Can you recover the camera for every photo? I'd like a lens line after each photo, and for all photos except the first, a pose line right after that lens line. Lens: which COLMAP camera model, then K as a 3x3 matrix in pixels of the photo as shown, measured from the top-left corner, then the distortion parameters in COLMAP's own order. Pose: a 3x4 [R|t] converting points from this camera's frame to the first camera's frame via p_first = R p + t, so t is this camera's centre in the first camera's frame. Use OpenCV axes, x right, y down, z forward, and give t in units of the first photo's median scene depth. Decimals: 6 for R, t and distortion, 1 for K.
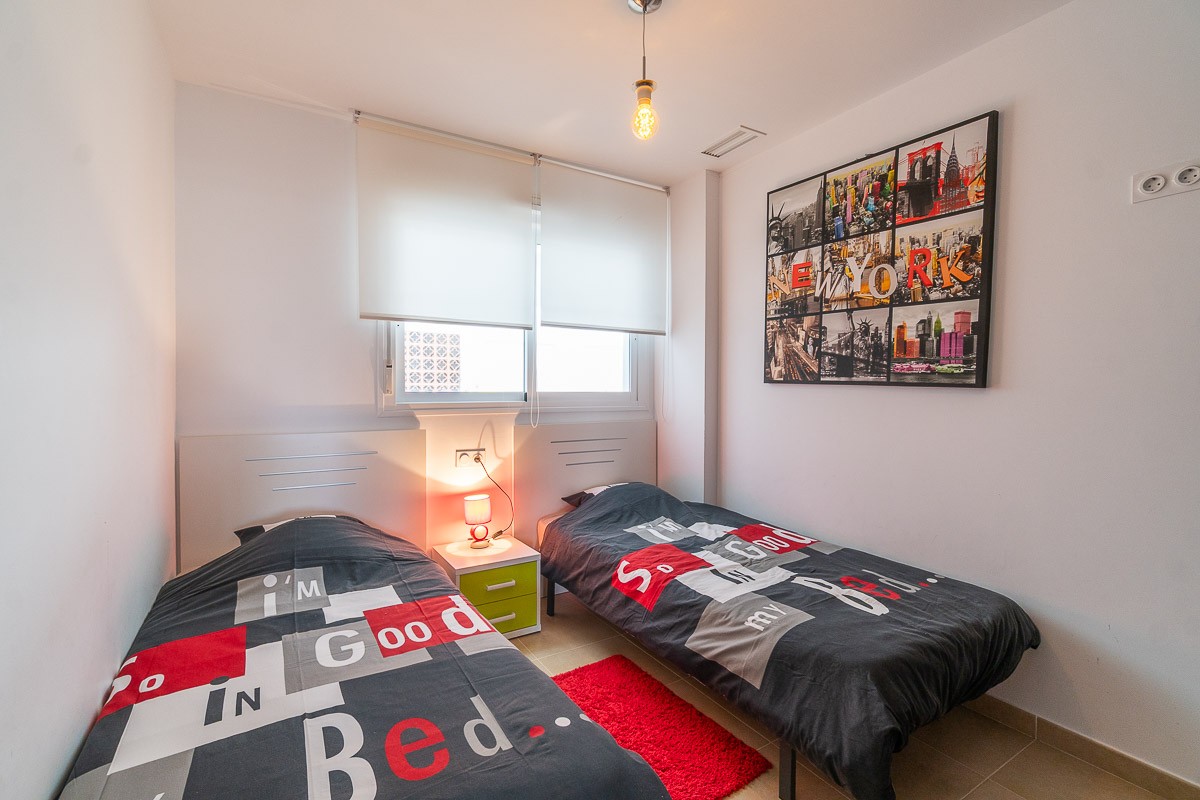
lens RADIAL K [[525.0, 0, 597.3], [0, 525.0, 406.5], [0, 0, 1]] dist [-0.006275, 0.000131]
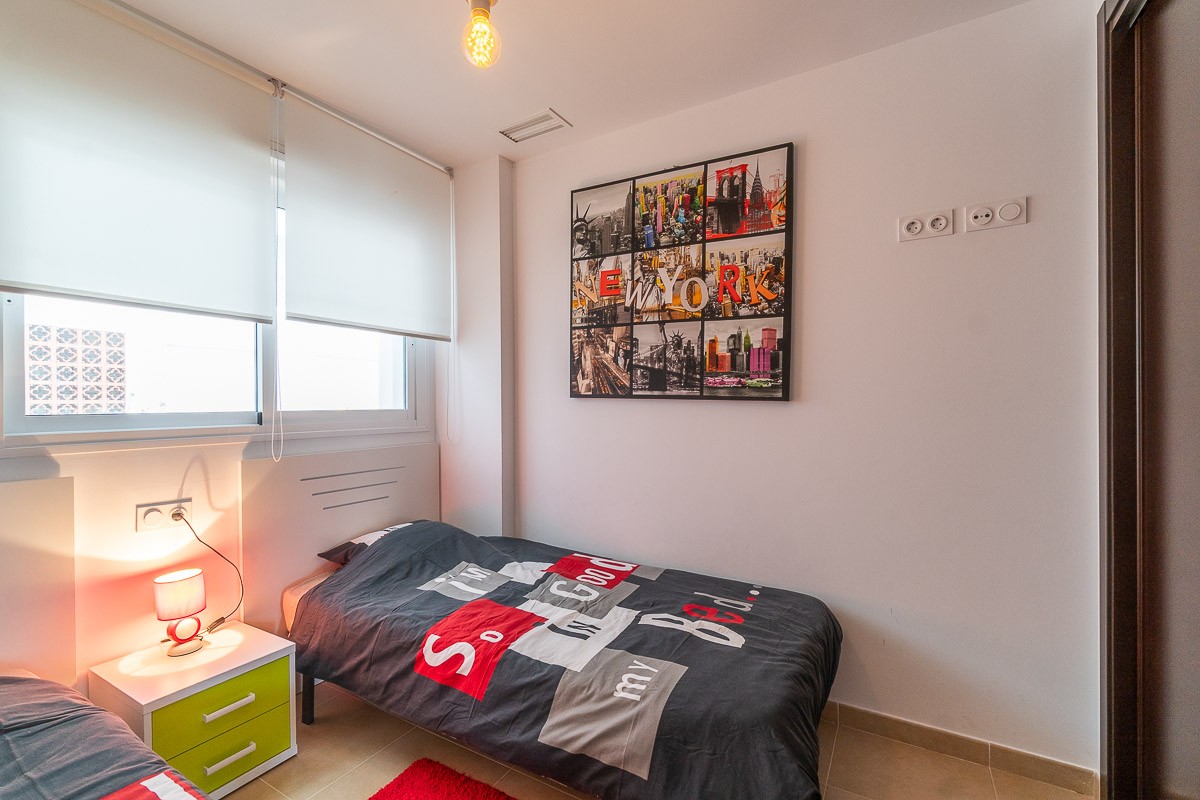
lens RADIAL K [[525.0, 0, 597.3], [0, 525.0, 406.5], [0, 0, 1]] dist [-0.006275, 0.000131]
pose [[0.883515, -0.012919, 0.468225, -0.083943], [0.026148, 0.999421, -0.021764, -0.009927], [-0.467673, 0.031472, 0.883341, 0.208950]]
